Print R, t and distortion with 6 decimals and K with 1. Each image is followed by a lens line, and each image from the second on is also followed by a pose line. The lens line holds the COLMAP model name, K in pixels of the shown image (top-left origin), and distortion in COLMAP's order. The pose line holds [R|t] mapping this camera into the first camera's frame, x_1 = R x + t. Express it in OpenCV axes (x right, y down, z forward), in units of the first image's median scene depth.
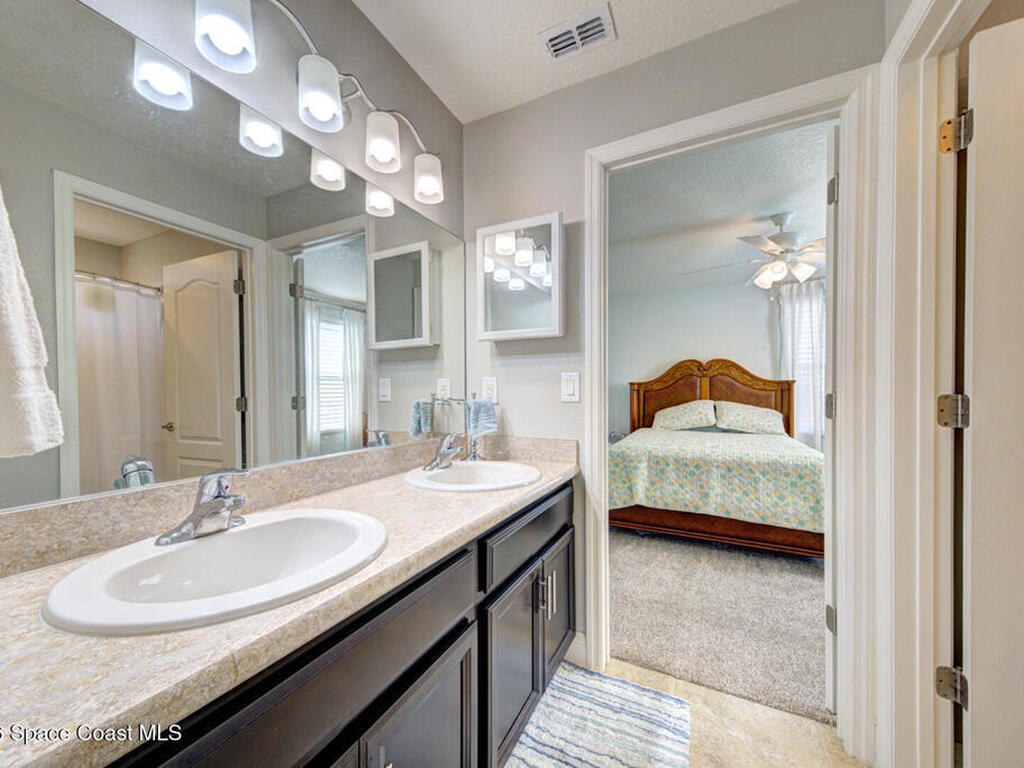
lens RADIAL K [[396.2, 0, 508.1], [0, 396.2, 393.7], [0, 0, 1]] dist [0.002855, 0.000090]
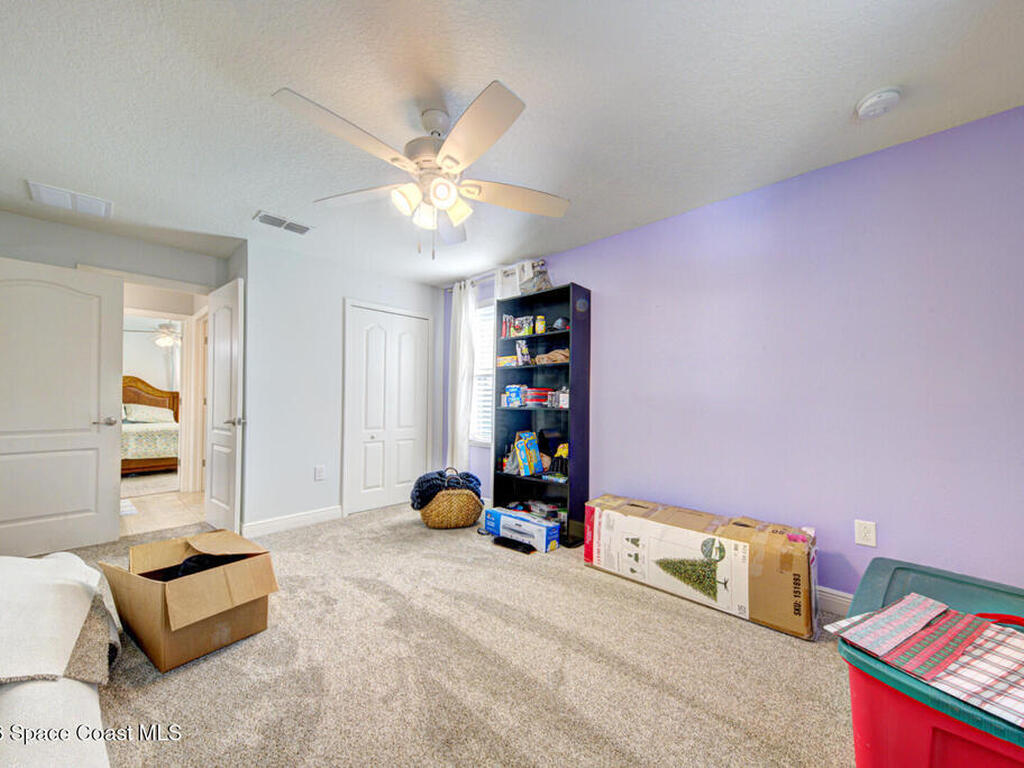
lens RADIAL K [[396.2, 0, 510.9], [0, 396.2, 395.0], [0, 0, 1]] dist [0.002855, 0.000090]
pose [[0.278119, 0.018816, 0.960362, -0.532687], [-0.000191, 0.999809, -0.019533, 0.014369], [-0.960547, 0.005249, 0.278070, -0.848624]]
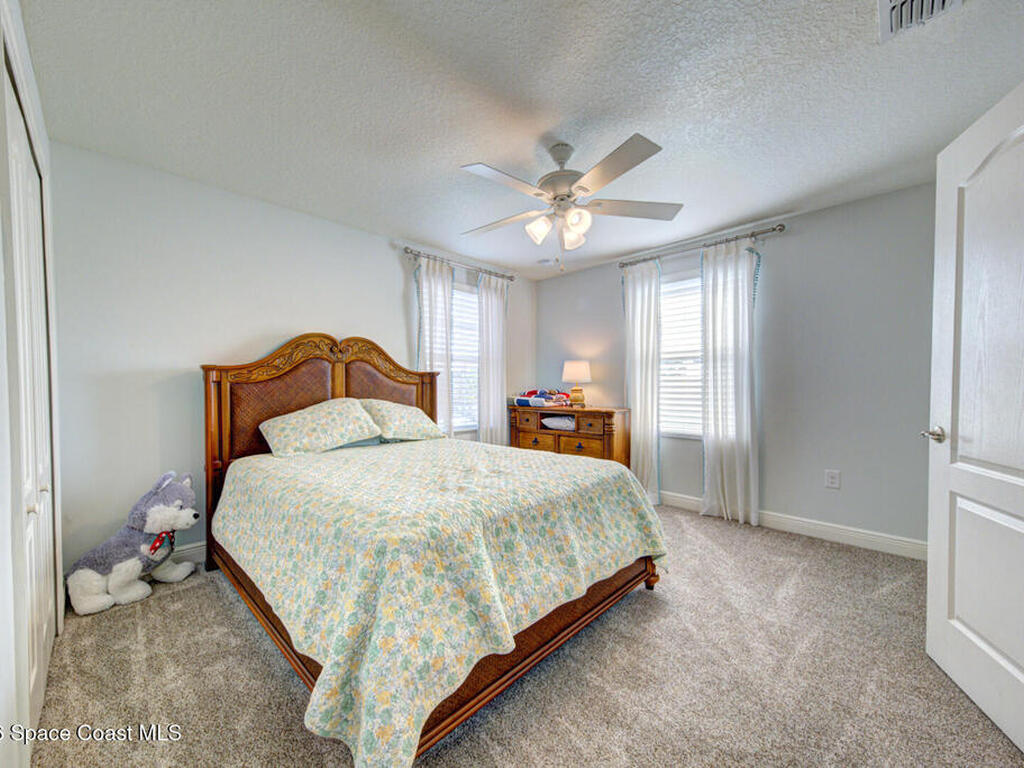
lens RADIAL K [[396.2, 0, 513.1], [0, 396.2, 385.2], [0, 0, 1]] dist [0.002855, 0.000090]
pose [[0.285753, 0.006011, 0.958284, -0.051203], [0.005036, 0.999957, -0.007774, 0.001213], [-0.958290, 0.007047, 0.285711, 0.573253]]
